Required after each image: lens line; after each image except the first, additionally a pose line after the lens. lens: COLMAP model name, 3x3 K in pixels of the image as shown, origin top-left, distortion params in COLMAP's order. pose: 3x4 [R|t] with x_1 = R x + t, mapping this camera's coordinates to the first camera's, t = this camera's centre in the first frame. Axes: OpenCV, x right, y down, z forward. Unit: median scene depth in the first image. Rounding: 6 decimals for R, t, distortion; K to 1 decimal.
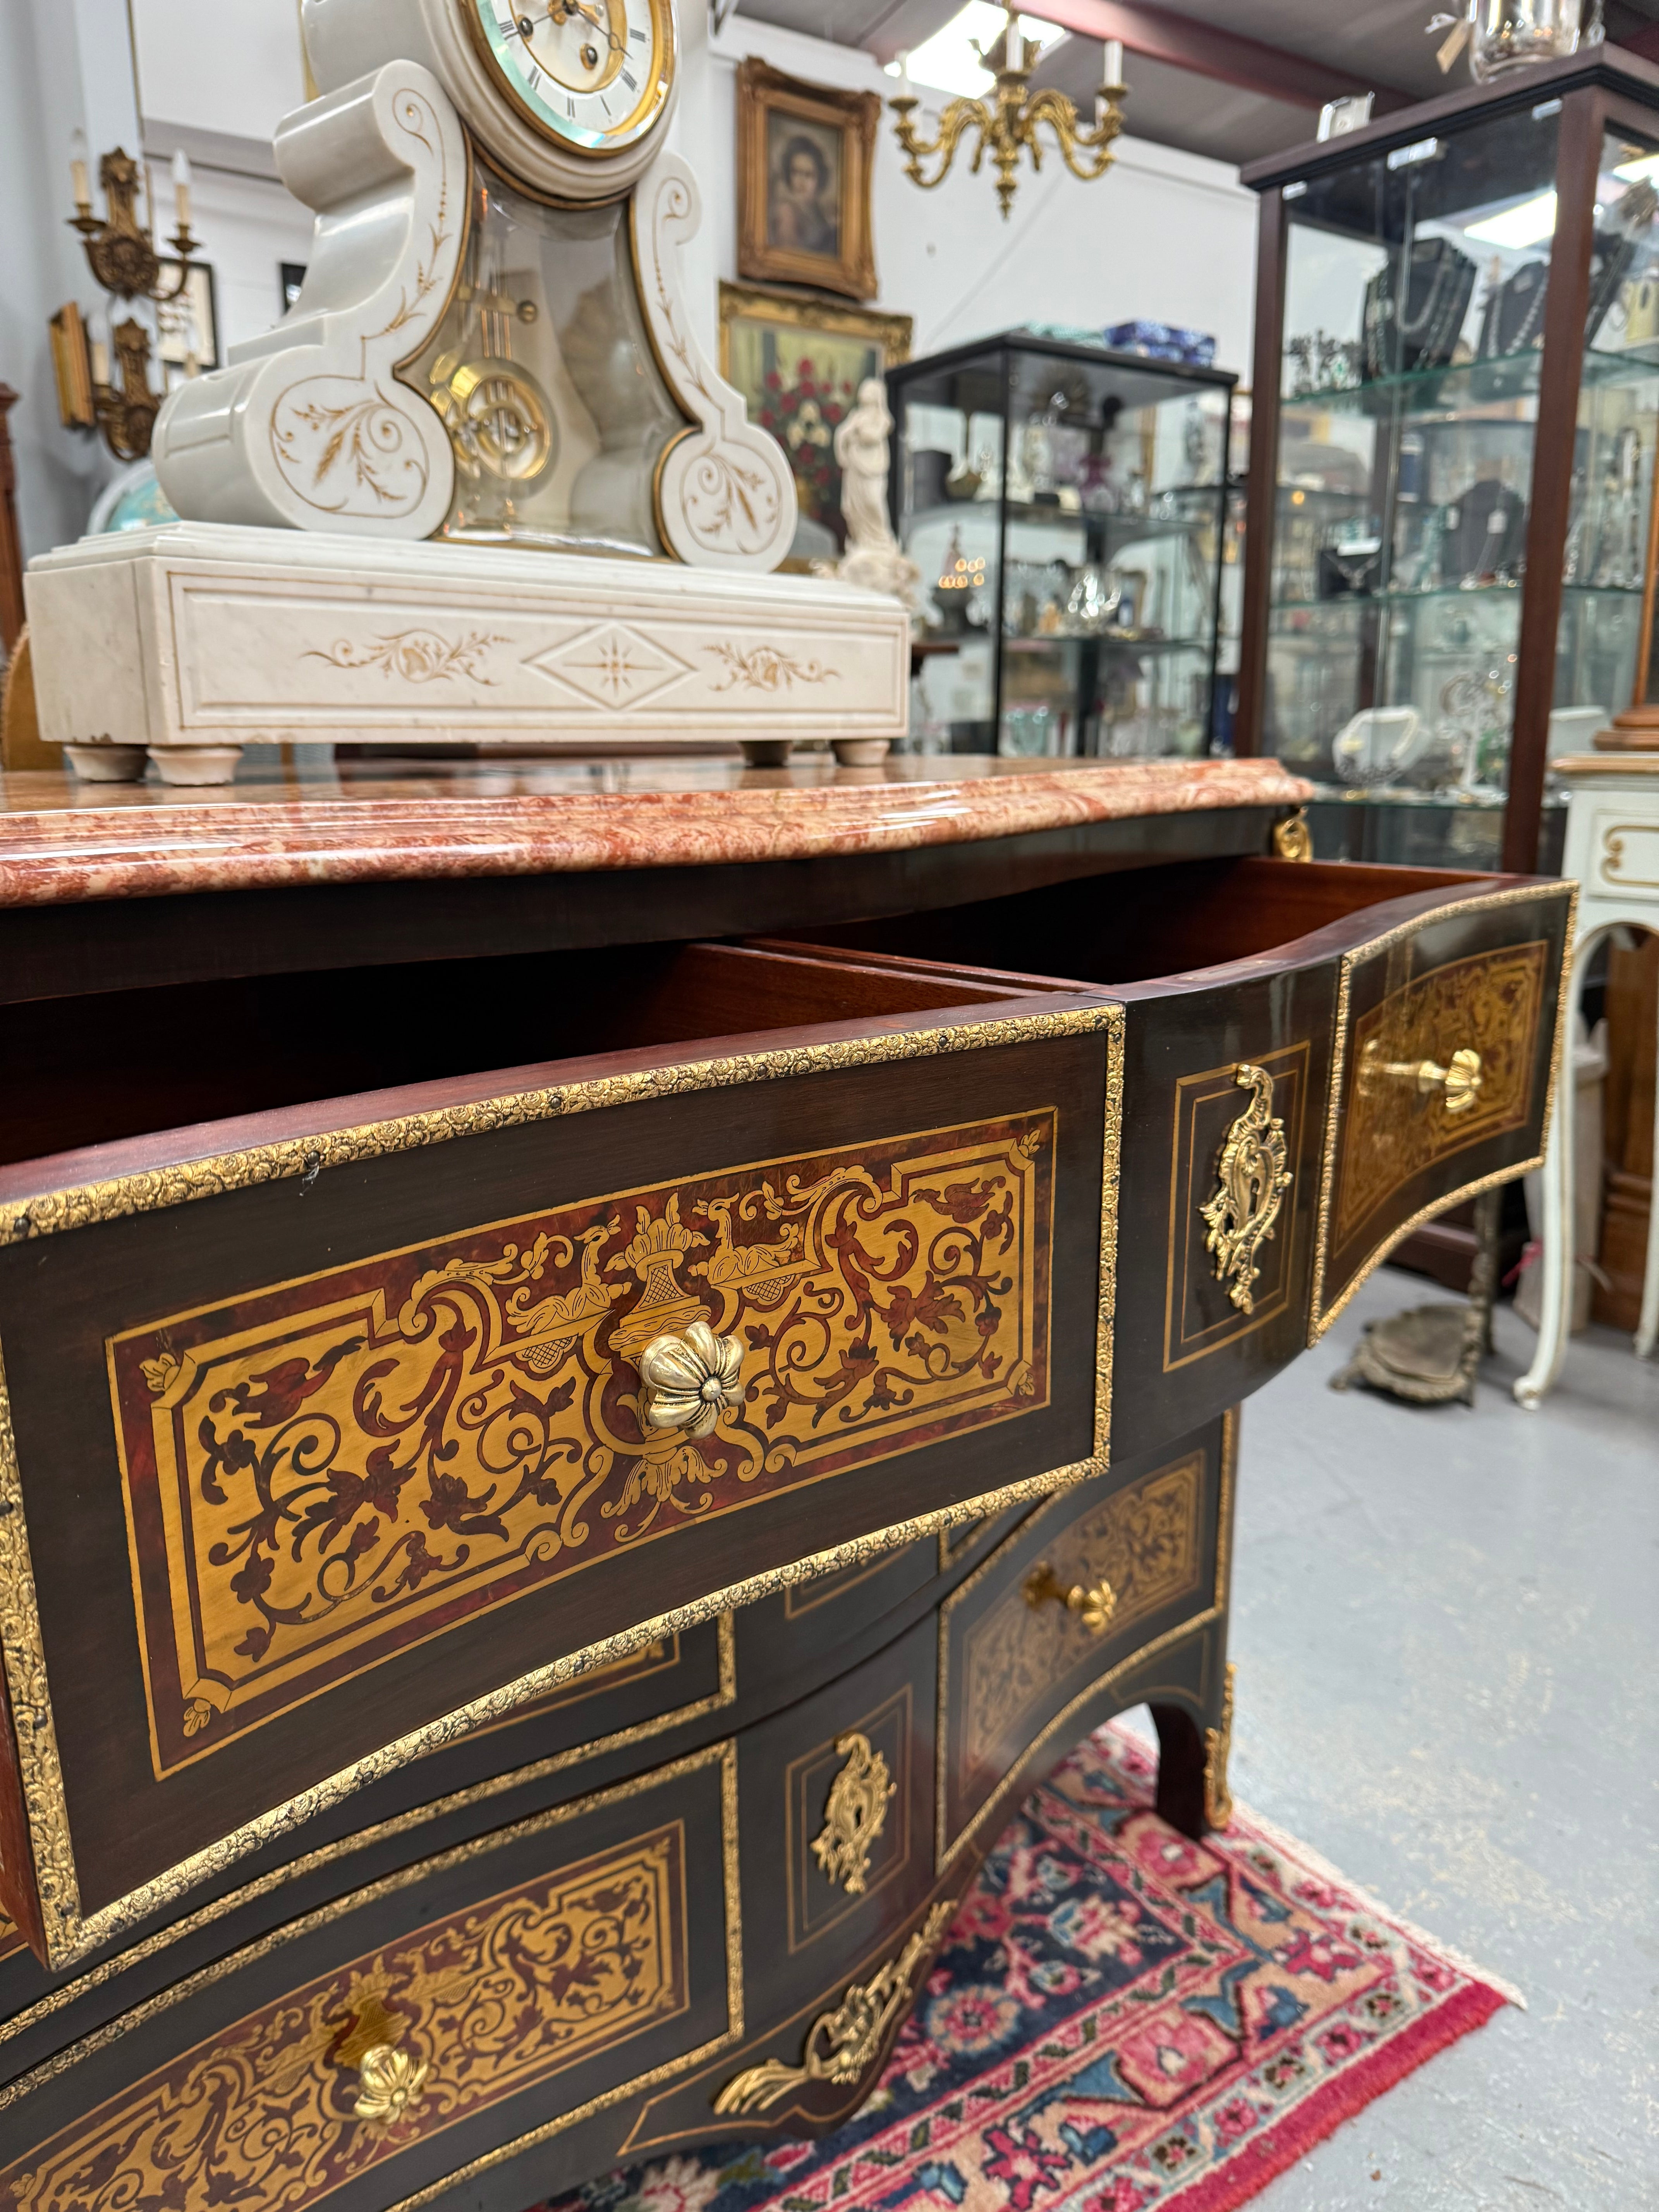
lens RADIAL K [[1588.7, 0, 819.6], [0, 1588.7, 1112.5], [0, 0, 1]] dist [0.015417, -0.028679]
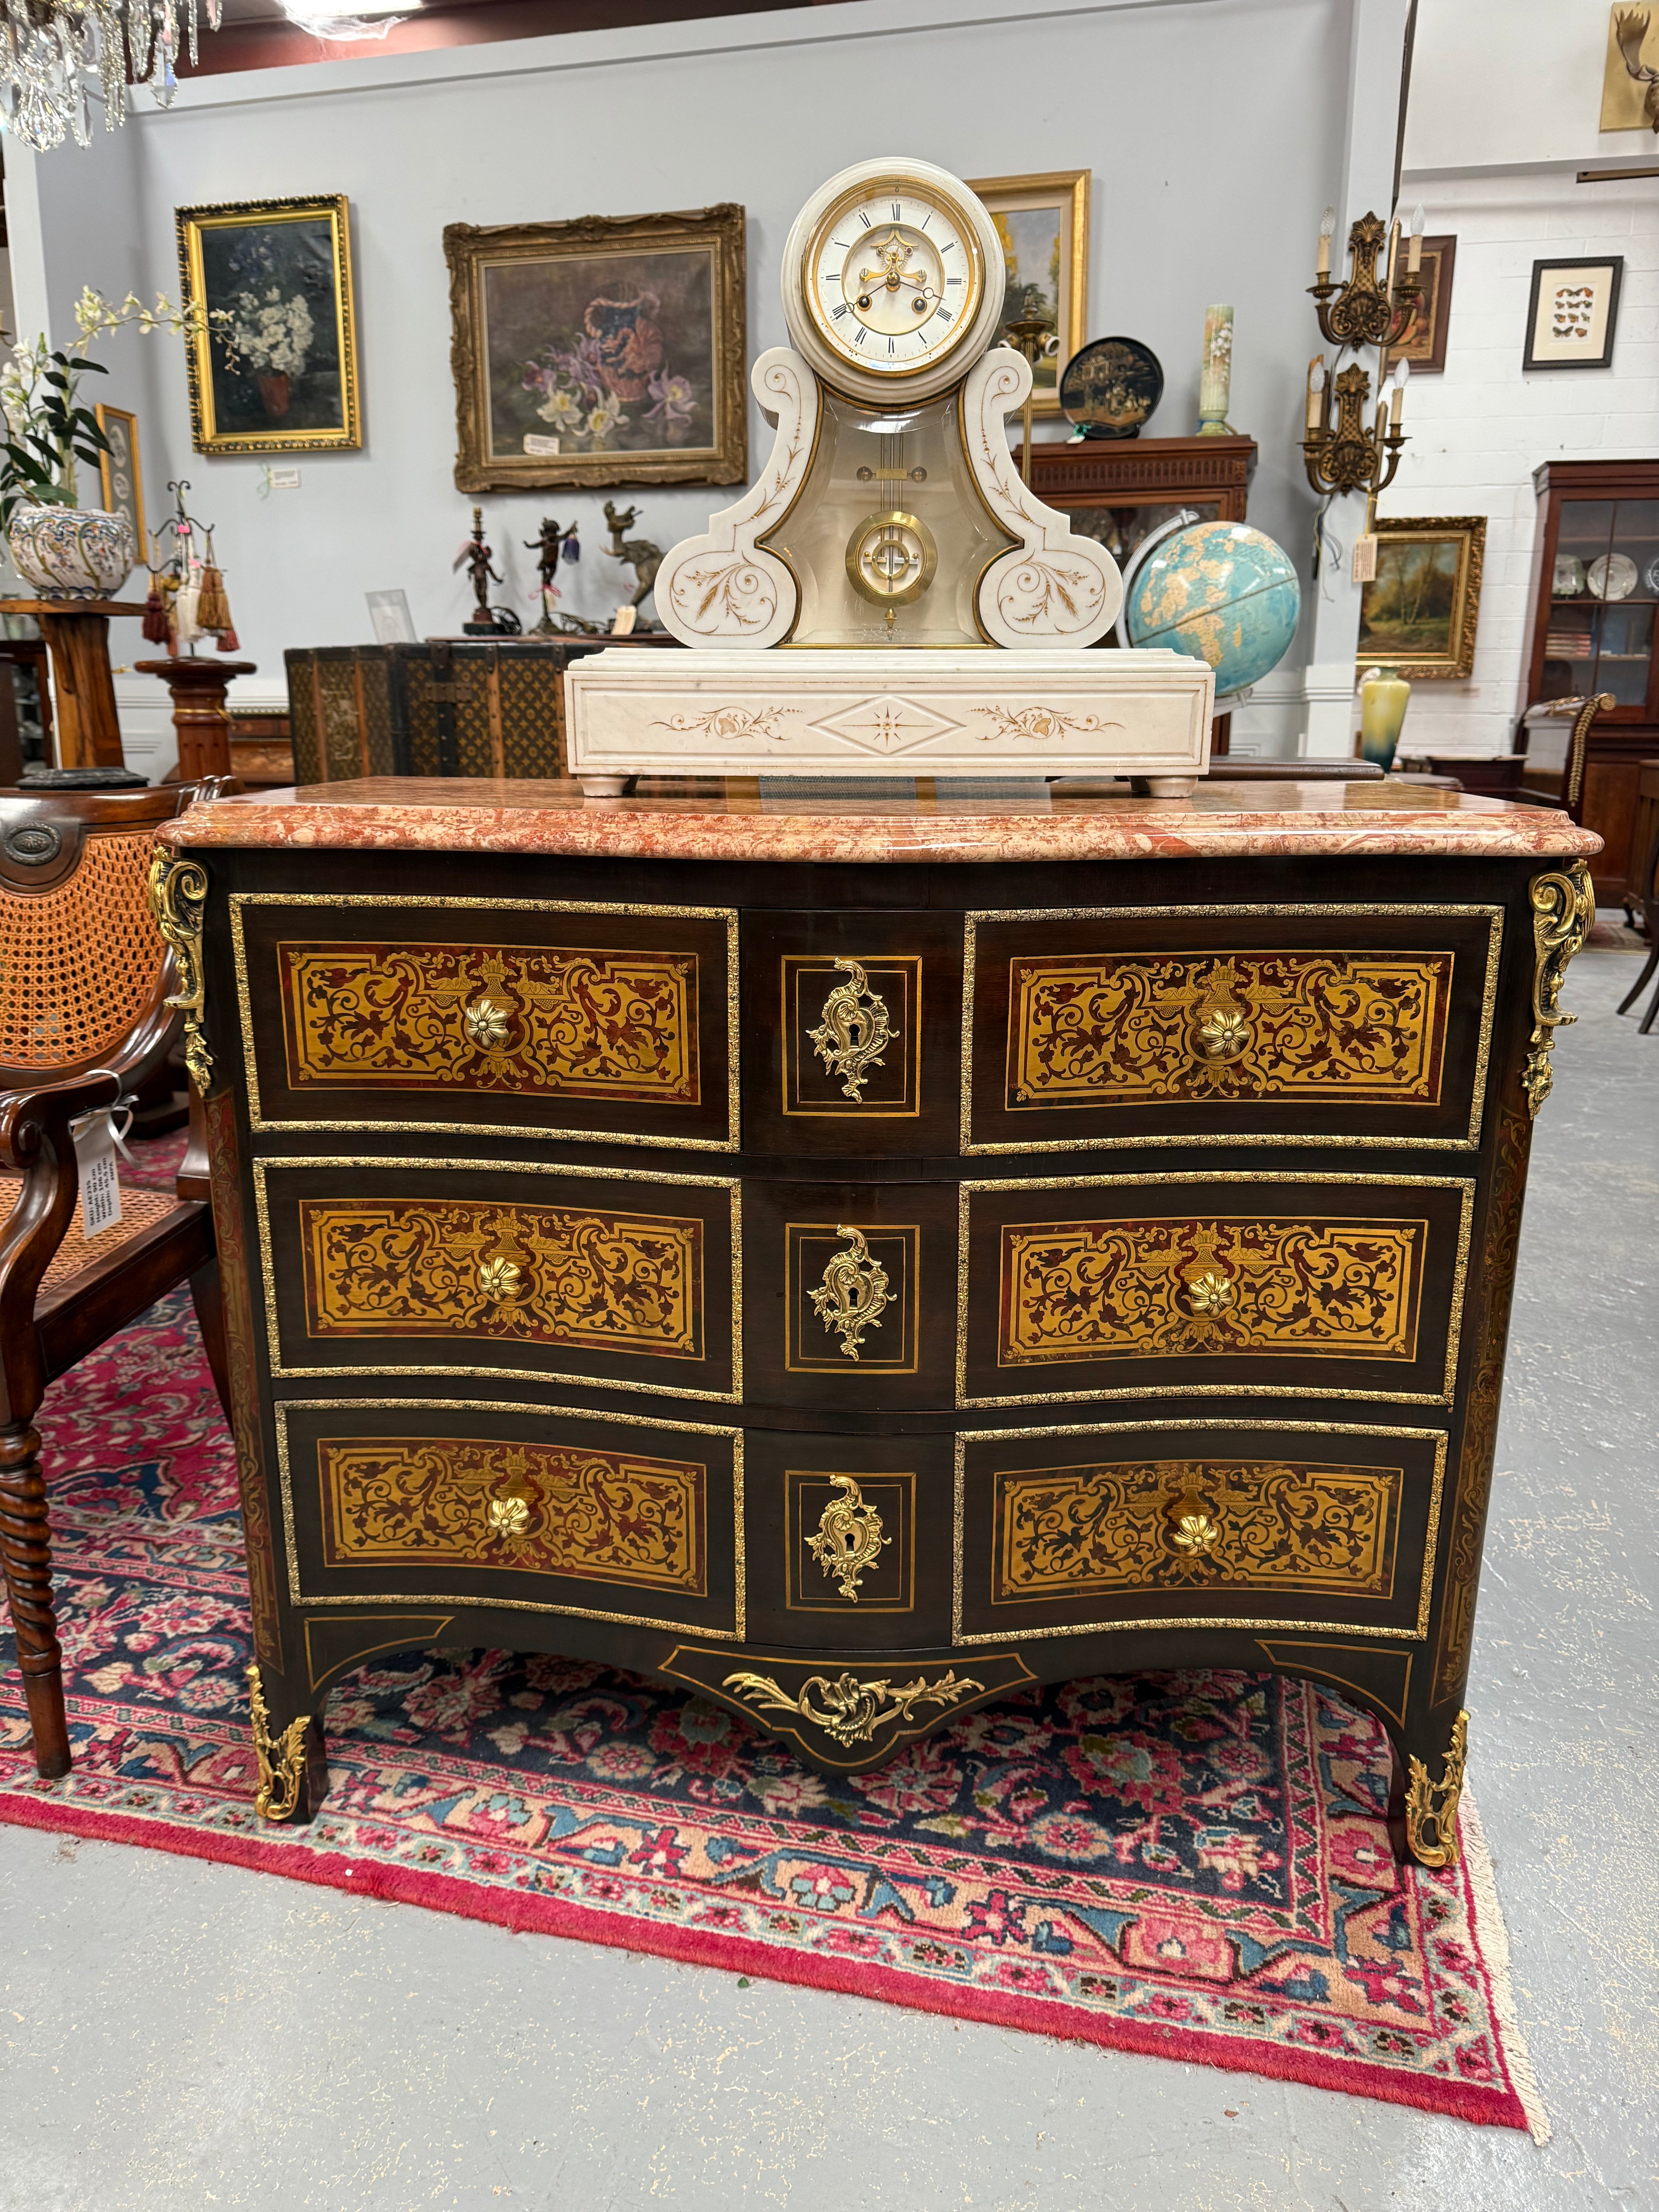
lens RADIAL K [[1546.9, 0, 830.2], [0, 1546.9, 1103.1], [0, 0, 1]] dist [0.134552, -0.201988]
pose [[0.663628, 0.191728, -0.723075, 0.790270], [-0.187275, 0.978398, 0.087549, -0.048100], [0.724241, 0.077314, 0.685199, 0.006869]]
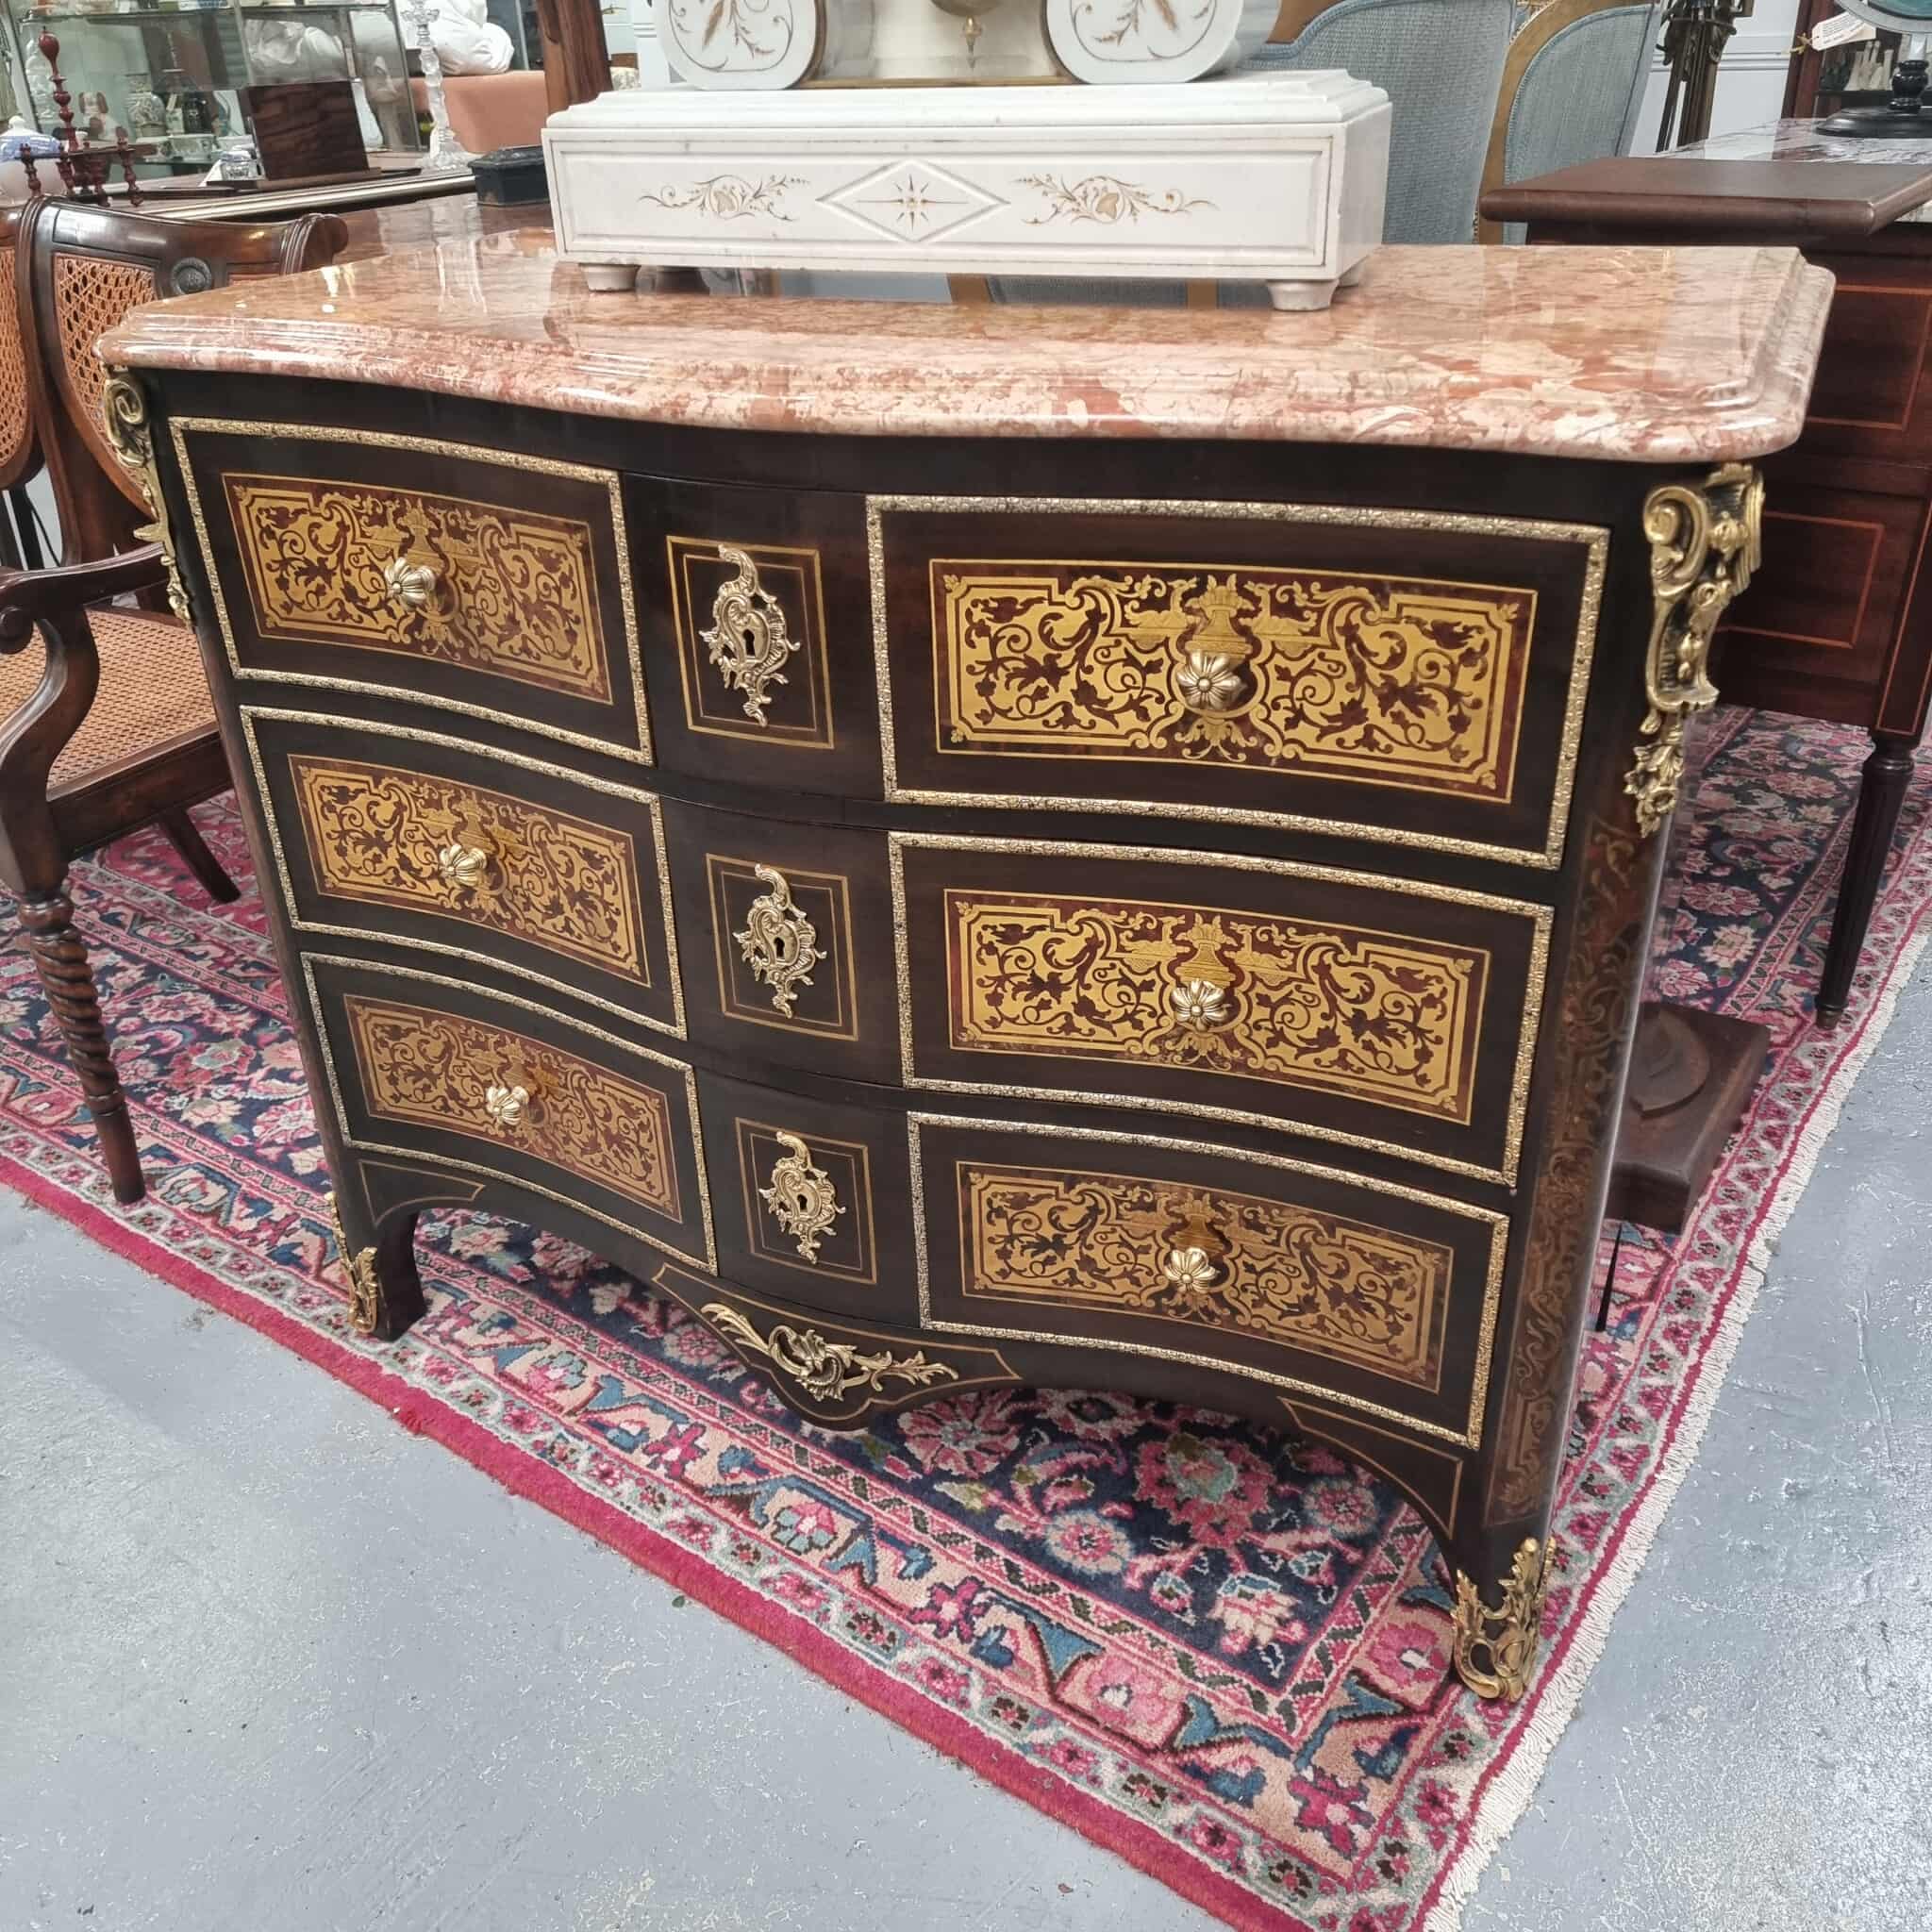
lens RADIAL K [[1782.8, 0, 960.5], [0, 1782.8, 968.4], [0, 0, 1]] dist [0.119460, -0.143322]
pose [[0.337786, 0.444393, -0.829708, 0.973433], [-0.196338, 0.895397, 0.399644, -0.265027], [0.920517, 0.027908, 0.389704, 0.470415]]
